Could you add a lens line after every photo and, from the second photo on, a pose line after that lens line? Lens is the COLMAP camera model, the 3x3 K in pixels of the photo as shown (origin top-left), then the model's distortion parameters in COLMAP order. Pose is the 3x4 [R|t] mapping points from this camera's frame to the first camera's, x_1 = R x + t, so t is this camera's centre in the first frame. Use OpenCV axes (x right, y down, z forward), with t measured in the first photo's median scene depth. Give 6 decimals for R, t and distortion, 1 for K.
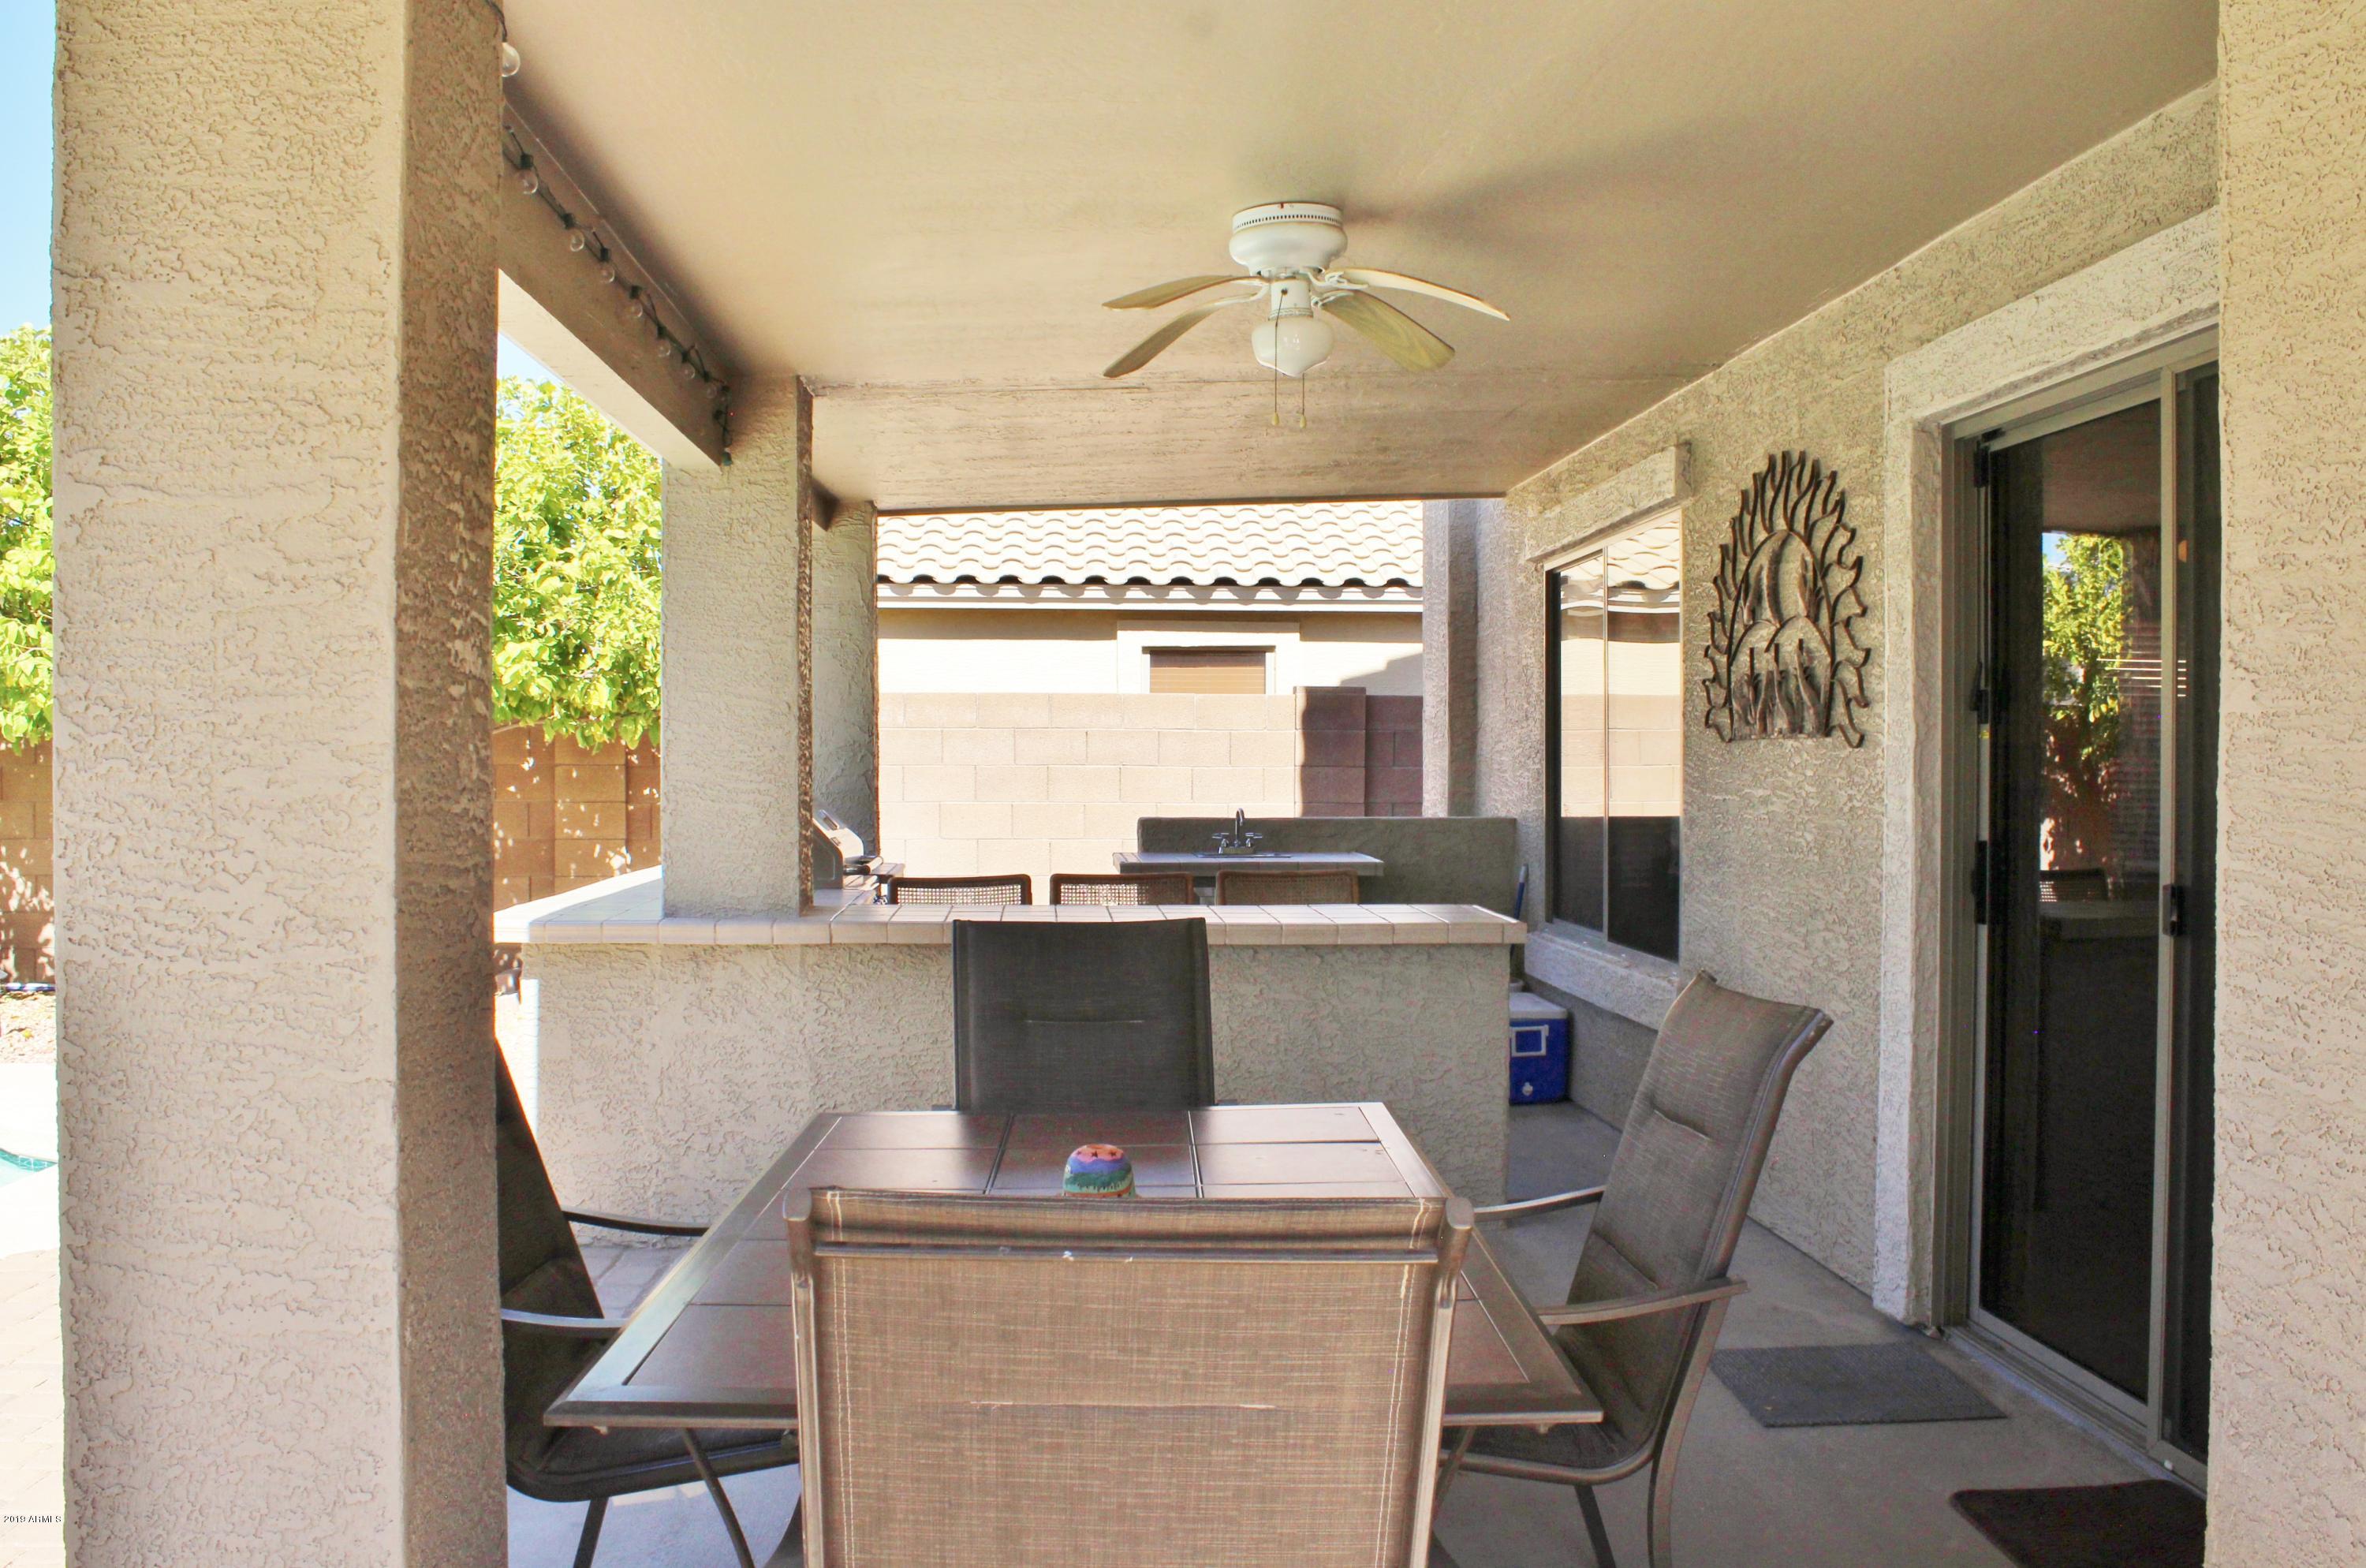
lens RADIAL K [[1995.0, 0, 1183.0], [0, 1995.0, 782.1], [0, 0, 1]] dist [-0.089460, 0.001690]
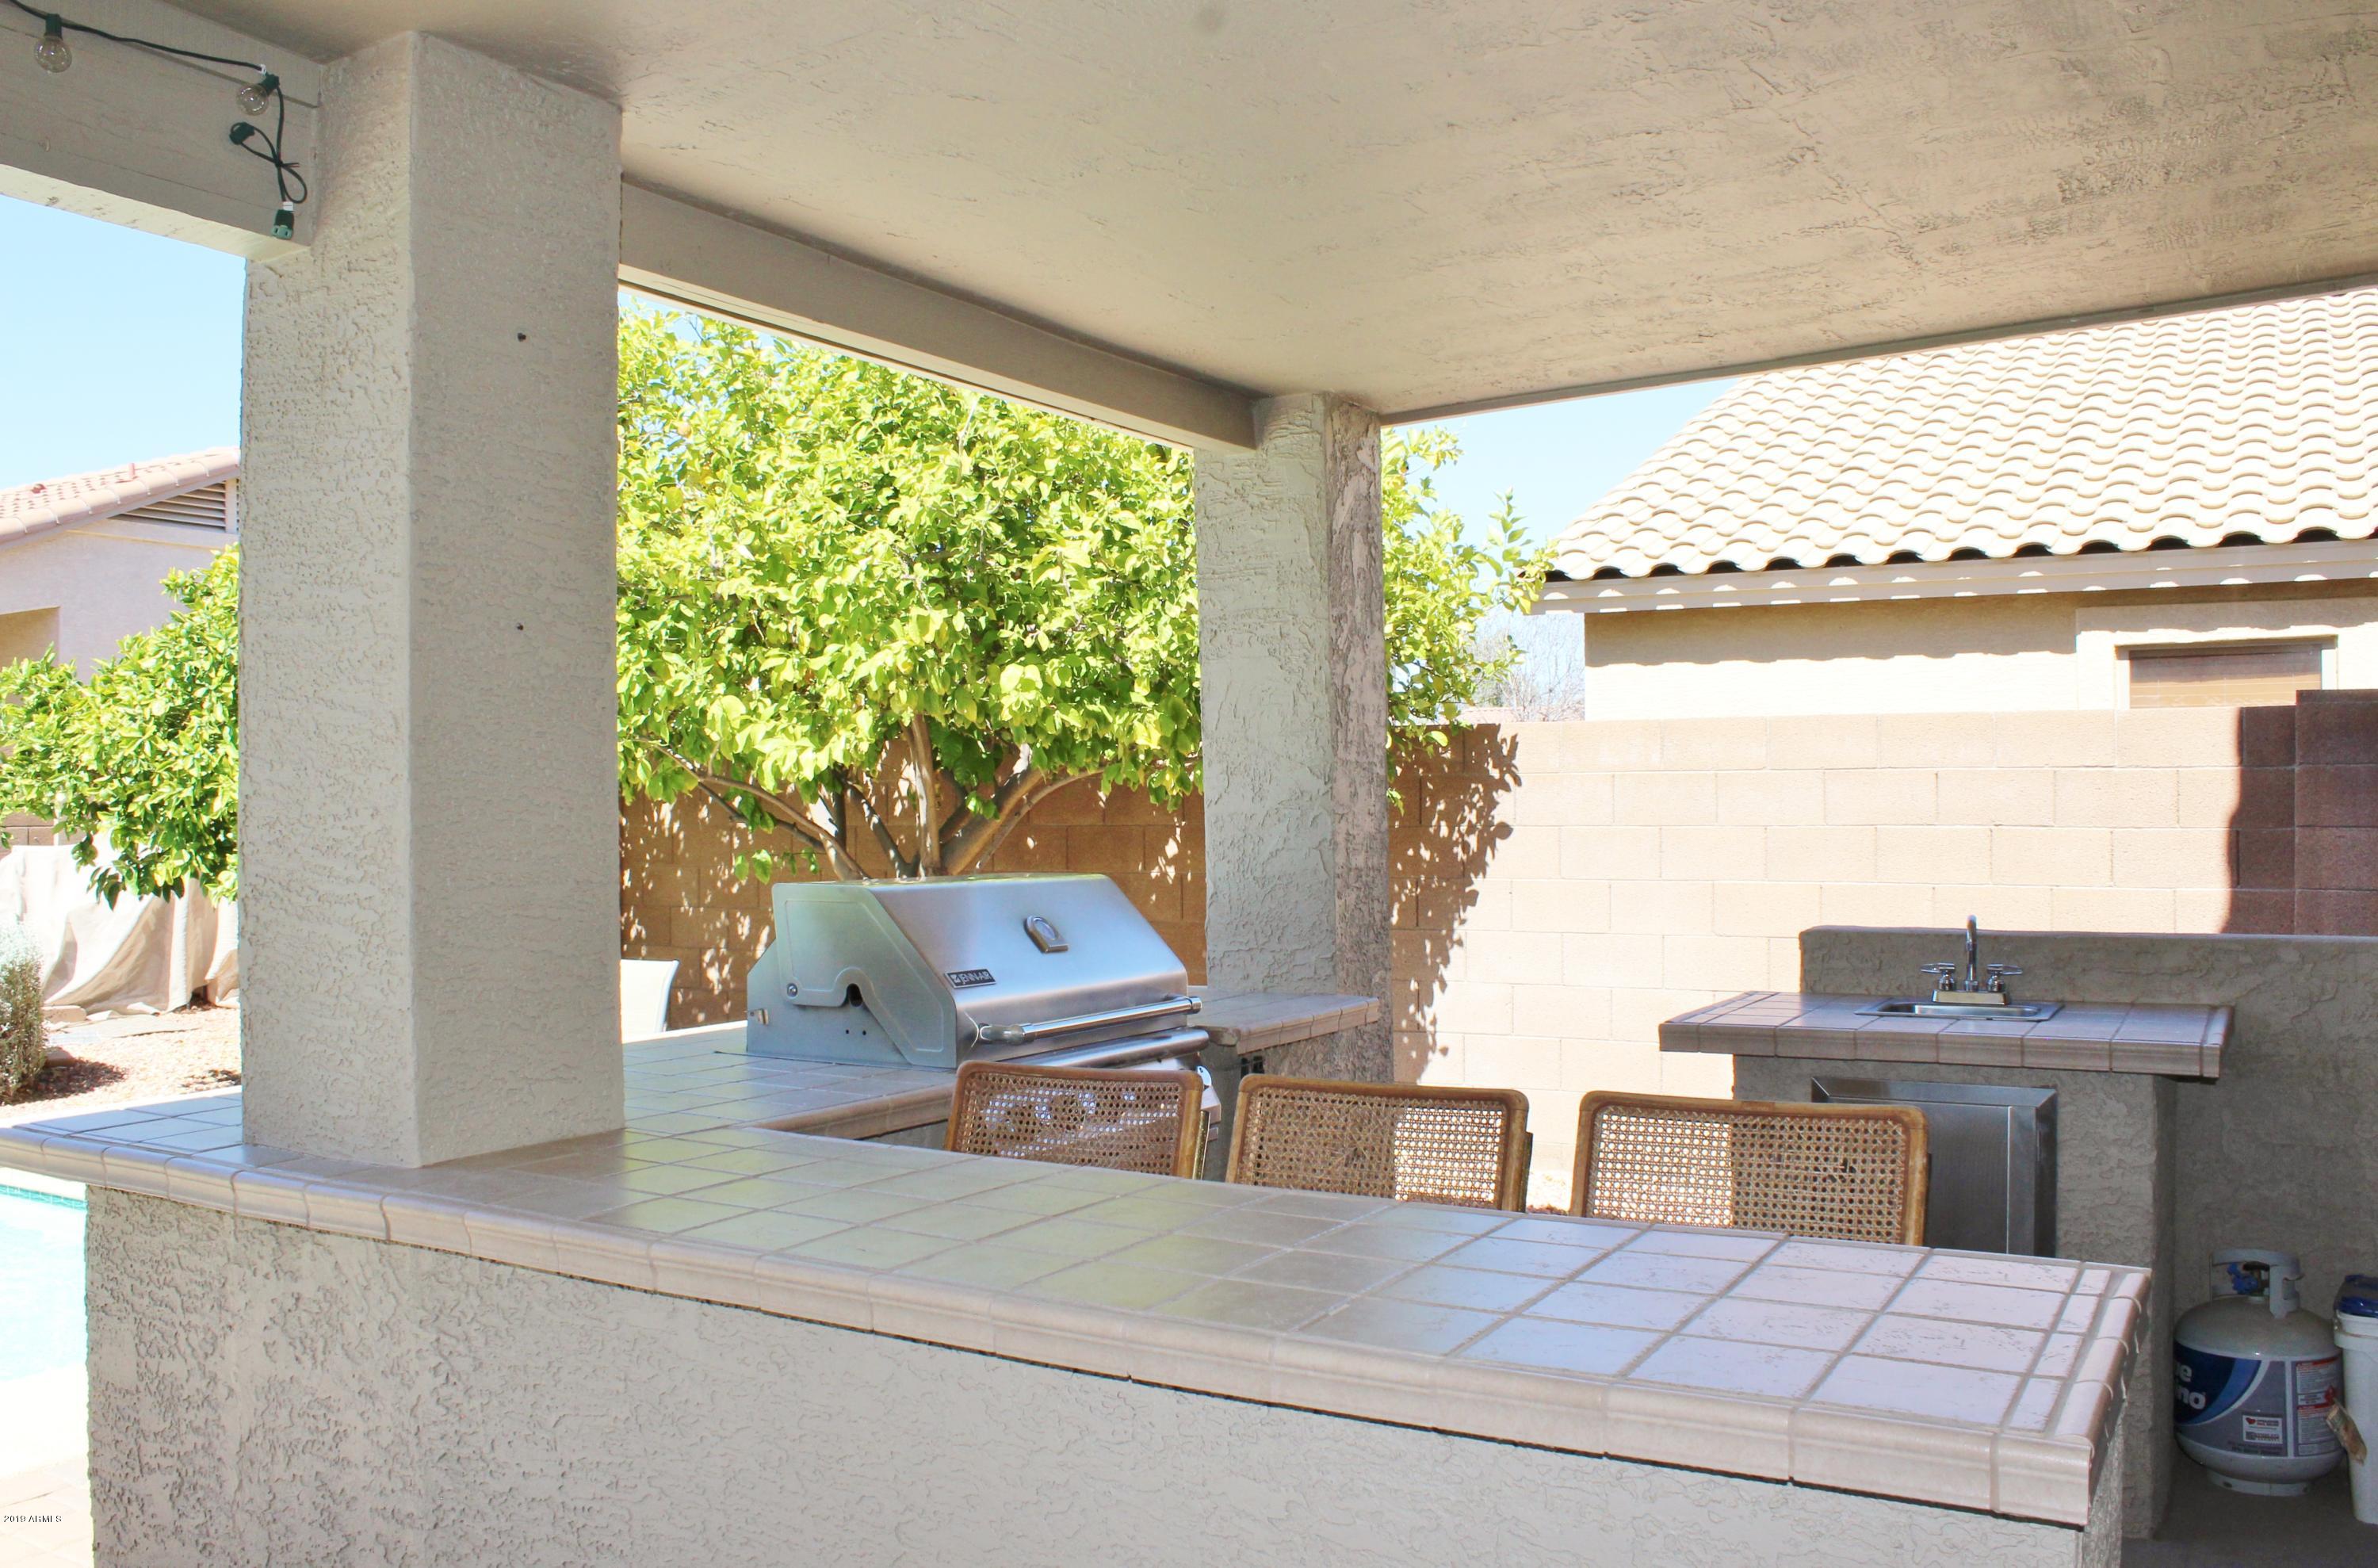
lens RADIAL K [[2005.1, 0, 1189.0], [0, 2005.1, 782.1], [0, 0, 1]] dist [-0.089460, 0.001690]
pose [[0.833826, -0.014313, -0.551842, 0.219676], [-0.000132, 0.999659, -0.026128, -0.011335], [0.552027, 0.021859, 0.833540, 0.711771]]
